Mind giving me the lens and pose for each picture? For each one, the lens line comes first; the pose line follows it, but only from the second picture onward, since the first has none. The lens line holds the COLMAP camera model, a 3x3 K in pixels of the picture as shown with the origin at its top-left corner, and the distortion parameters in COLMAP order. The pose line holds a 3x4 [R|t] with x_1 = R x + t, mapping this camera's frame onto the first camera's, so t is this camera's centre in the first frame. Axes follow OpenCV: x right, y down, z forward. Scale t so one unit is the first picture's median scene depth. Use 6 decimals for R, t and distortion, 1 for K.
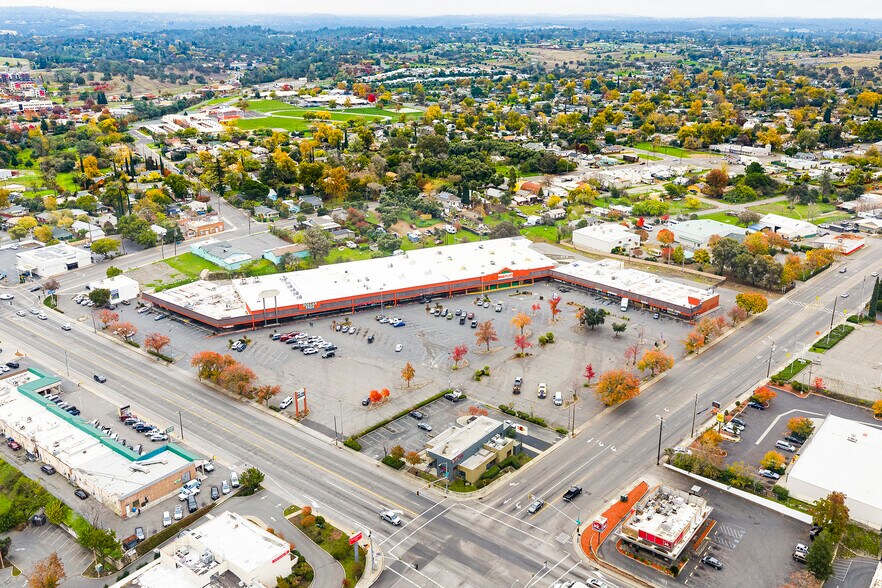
lens RADIAL K [[782.5, 0, 441.1], [0, 782.5, 283.1], [0, 0, 1]] dist [0.004591, -0.008561]
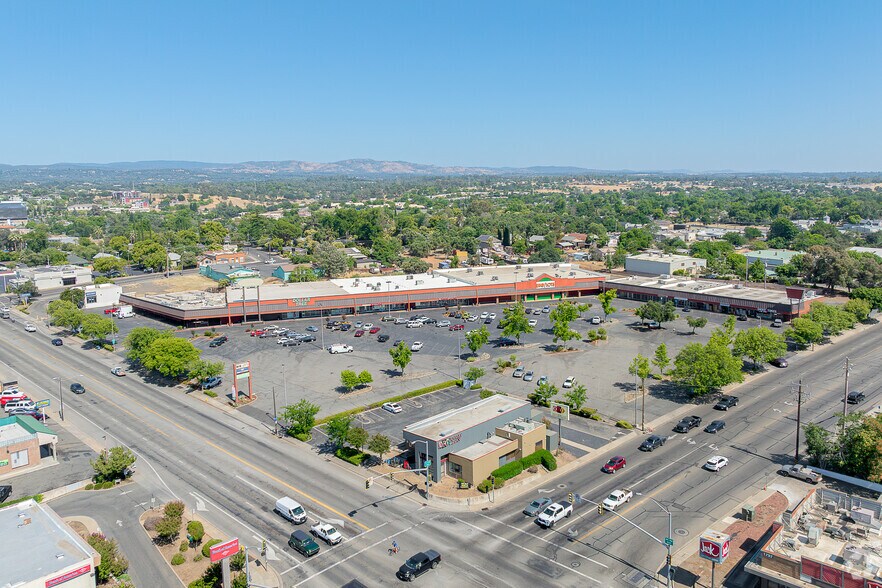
lens RADIAL K [[678.9, 0, 435.0], [0, 678.9, 293.8], [0, 0, 1]] dist [-0.012786, -0.002486]
pose [[0.995250, 0.007706, -0.097046, 0.035309], [-0.023234, 0.986857, -0.159916, 0.117698], [0.094538, 0.161411, 0.982349, 0.284369]]
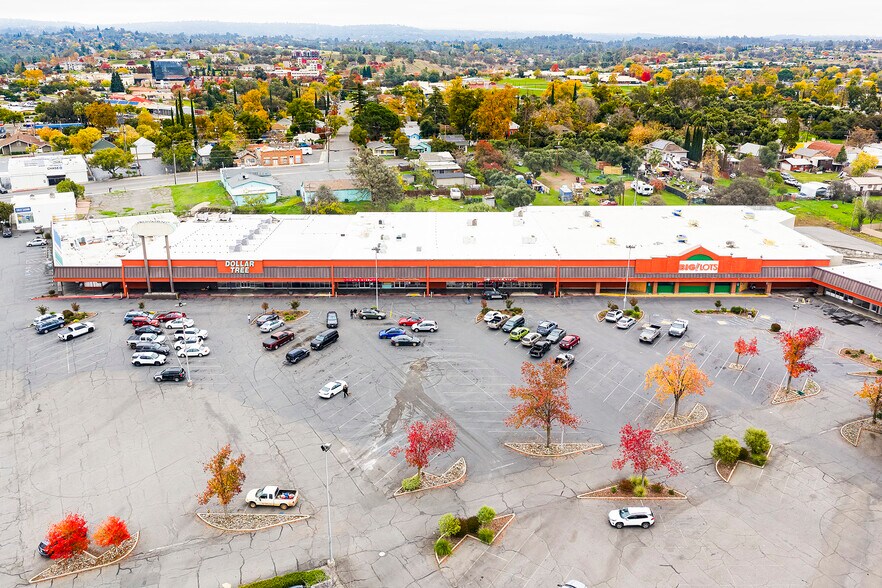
lens RADIAL K [[741.4, 0, 428.5], [0, 741.4, 293.3], [0, 0, 1]] dist [0.006522, -0.014610]
pose [[0.914027, 0.137742, -0.381552, 0.103947], [-0.138282, 0.990048, 0.026151, 0.015498], [0.381357, 0.028859, 0.923977, 0.560074]]
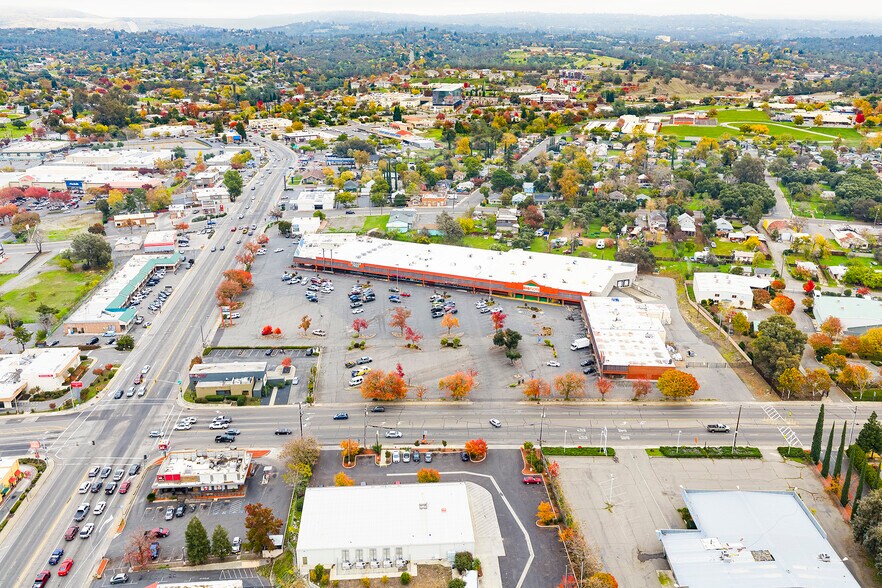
lens RADIAL K [[741.4, 0, 428.5], [0, 741.4, 293.3], [0, 0, 1]] dist [0.006522, -0.014610]
pose [[0.678360, 0.255517, -0.688867, 0.644390], [-0.241581, 0.963018, 0.119311, -0.084057], [0.693878, 0.085481, 0.715001, 0.230771]]
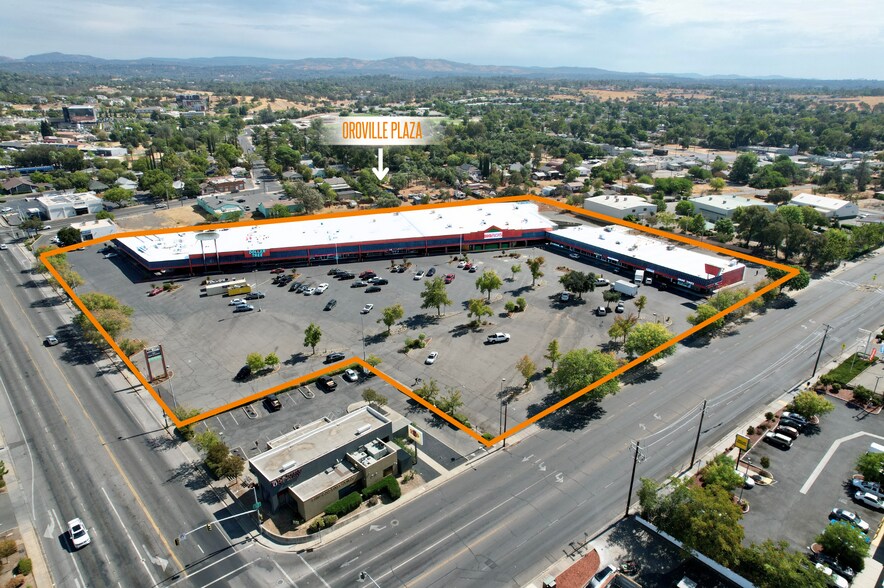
lens RADIAL K [[575.9, 0, 442.0], [0, 575.9, 294.0], [0, 0, 1]] dist [-0.095777, 0.083510]
pose [[0.989291, 0.059118, -0.133448, 0.115042], [-0.054211, 0.997724, 0.040112, 0.033694], [0.135516, -0.032448, 0.990244, 0.348517]]
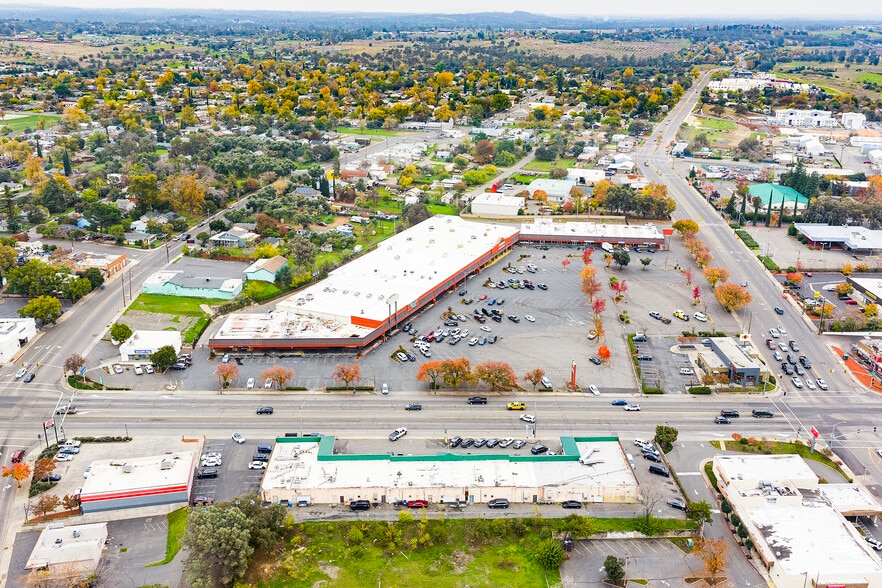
lens RADIAL K [[739.9, 0, 471.8], [0, 739.9, 293.6], [0, 0, 1]] dist [0.010122, -0.001814]
pose [[0.766412, -0.217437, 0.604429, -0.600792], [0.193410, 0.975413, 0.105651, -0.061577], [-0.612540, 0.035930, 0.789623, 0.194209]]
